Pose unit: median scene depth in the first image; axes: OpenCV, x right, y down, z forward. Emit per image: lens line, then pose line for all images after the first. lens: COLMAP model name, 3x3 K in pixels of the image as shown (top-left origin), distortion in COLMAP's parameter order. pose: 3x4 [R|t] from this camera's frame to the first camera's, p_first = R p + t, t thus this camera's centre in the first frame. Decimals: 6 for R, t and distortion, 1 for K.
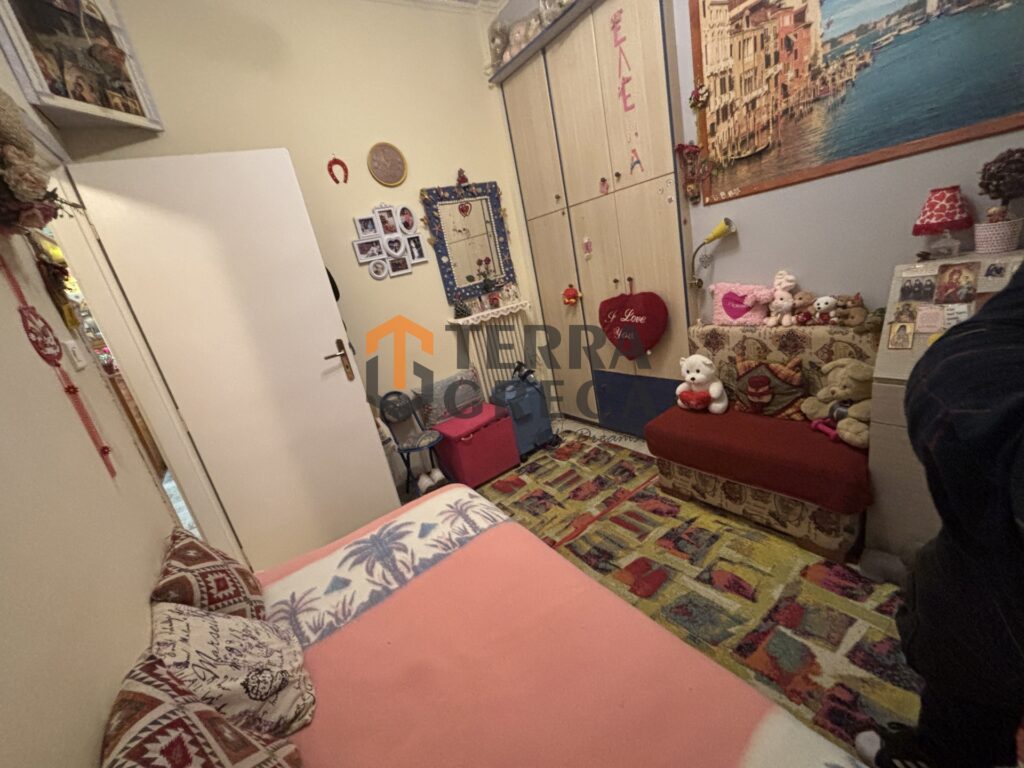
lens RADIAL K [[410.5, 0, 511.5], [0, 410.5, 381.4], [0, 0, 1]] dist [-0.004304, -0.000406]
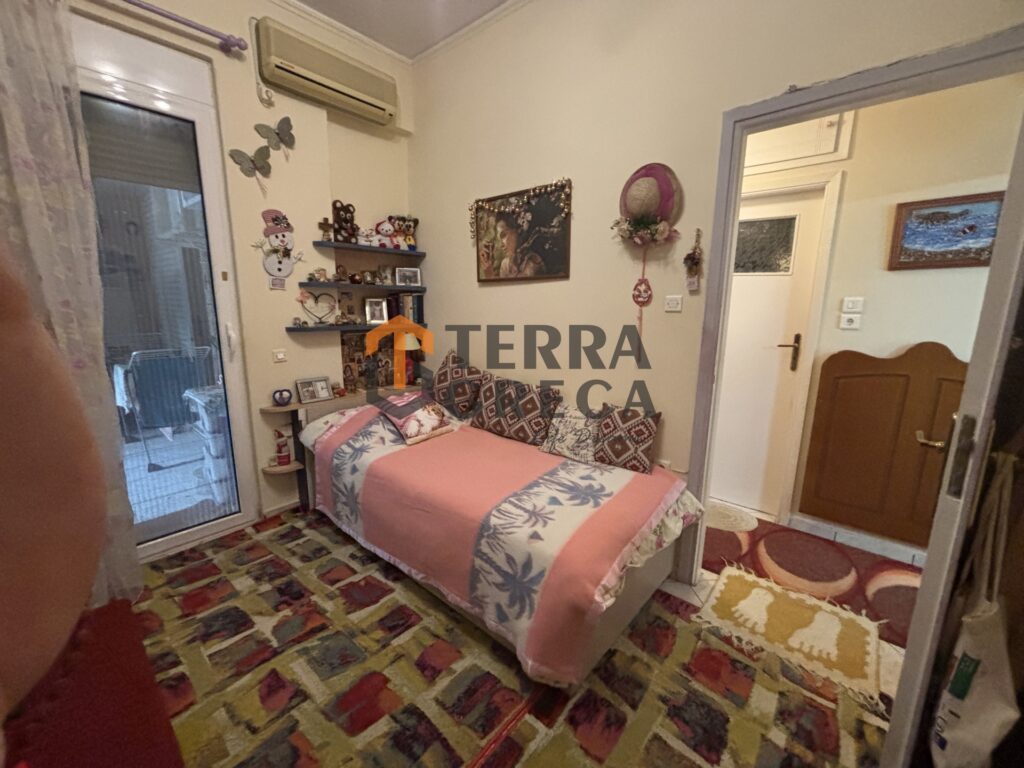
lens RADIAL K [[416.0, 0, 509.0], [0, 416.0, 381.3], [0, 0, 1]] dist [0.003276, -0.000138]
pose [[-0.953293, 0.232549, -0.192751, 0.052121], [0.109481, 0.860787, 0.497051, -0.398790], [0.281506, 0.452733, -0.846042, 1.292614]]
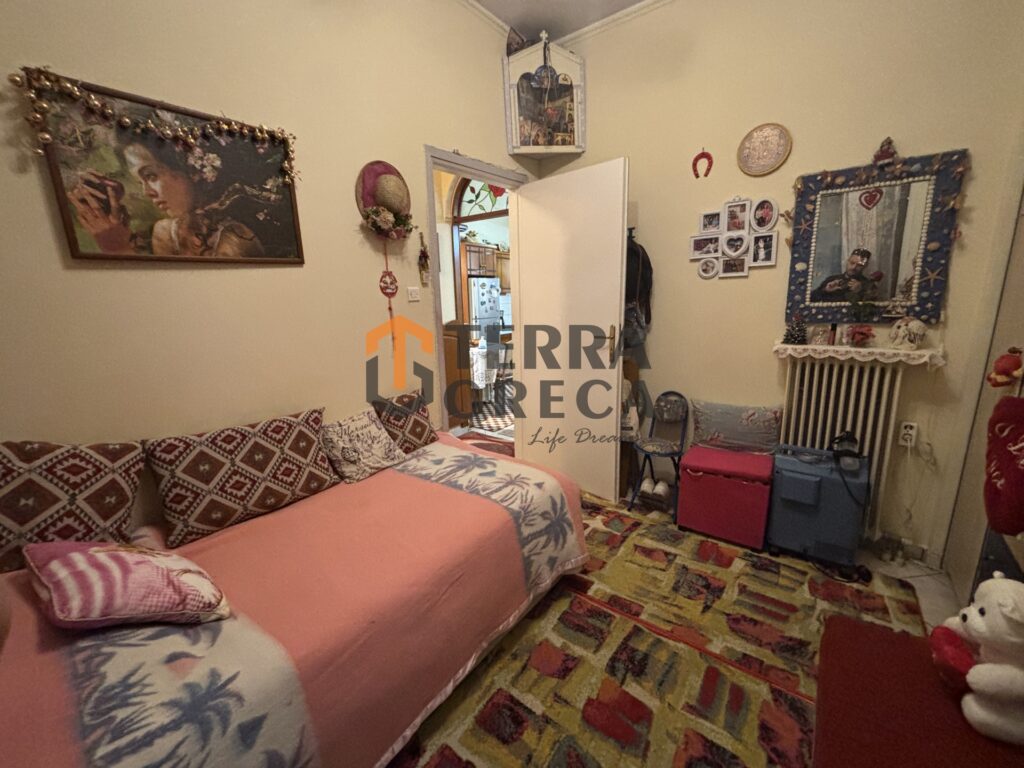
lens RADIAL K [[421.4, 0, 514.2], [0, 421.4, 378.0], [0, 0, 1]] dist [0.003160, -0.000346]
pose [[0.306305, 0.373212, -0.875723, 0.625147], [-0.308574, 0.909196, 0.279546, -0.228270], [0.900533, 0.184598, 0.393655, 0.340234]]
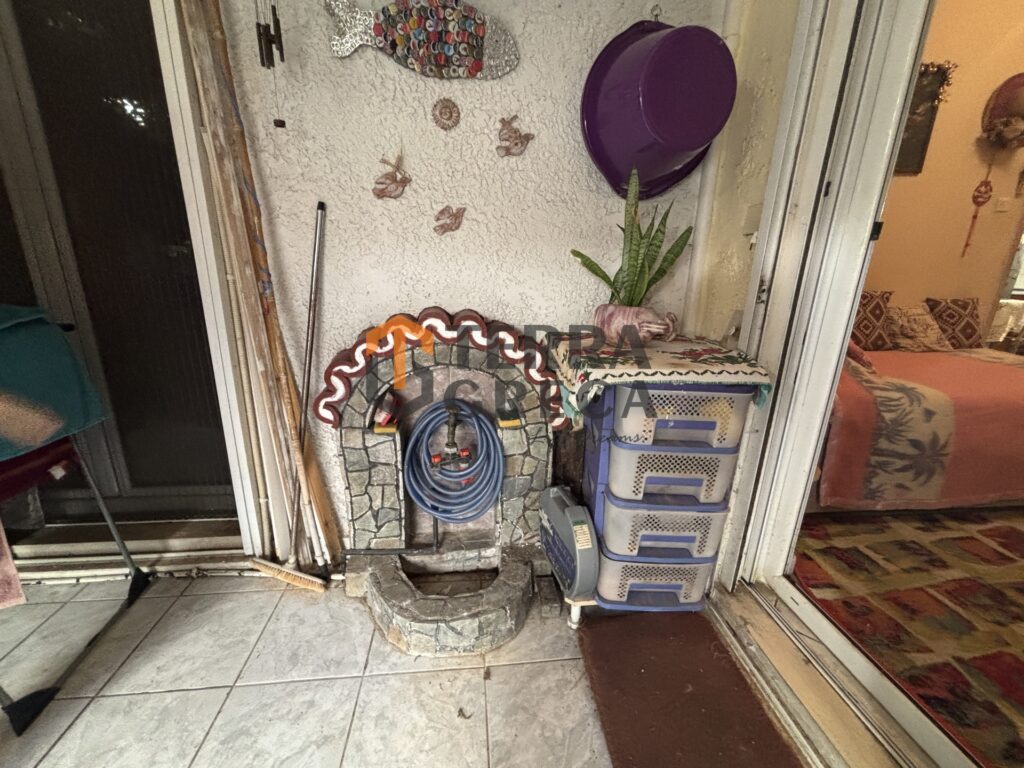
lens RADIAL K [[416.0, 0, 509.0], [0, 416.0, 381.3], [0, 0, 1]] dist [0.003276, -0.000138]
pose [[-0.480581, 0.417729, -0.771067, 1.250660], [-0.182868, 0.812194, 0.553986, -0.025451], [0.857672, 0.407239, -0.313936, -0.122598]]
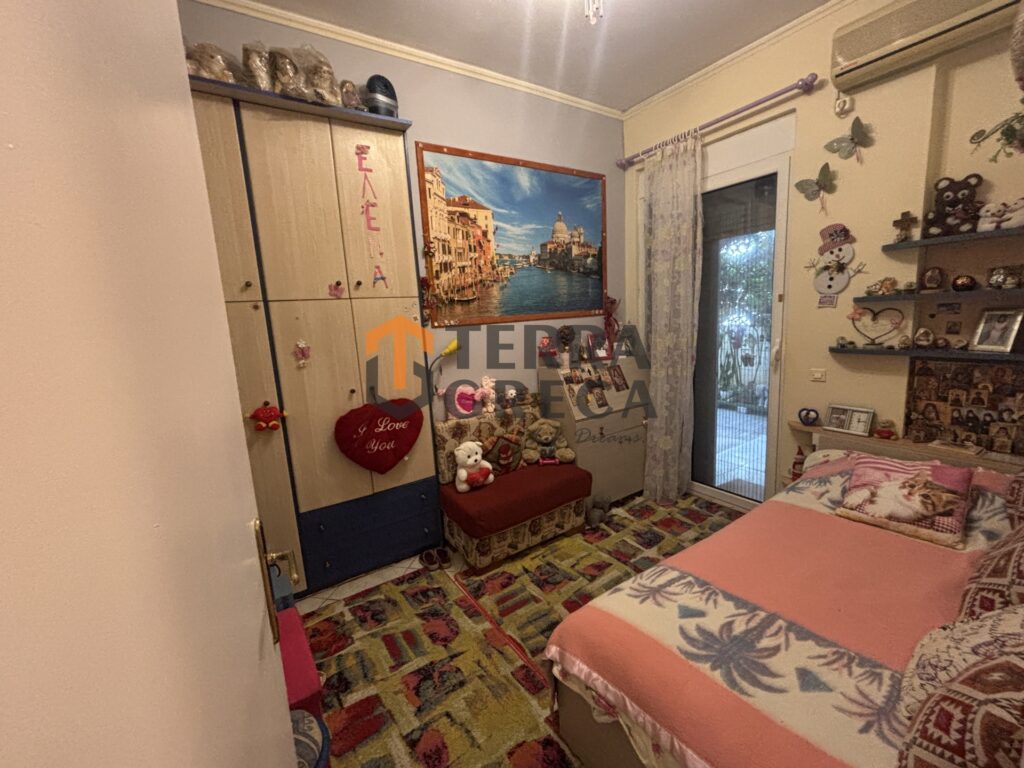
lens RADIAL K [[414.5, 0, 508.2], [0, 414.5, 381.9], [0, 0, 1]] dist [0.008699, 0.000162]
pose [[0.042676, 0.042325, 0.998192, -0.802190], [0.330220, 0.942354, -0.054076, -0.131827], [-0.942939, 0.331930, 0.026239, 0.830640]]
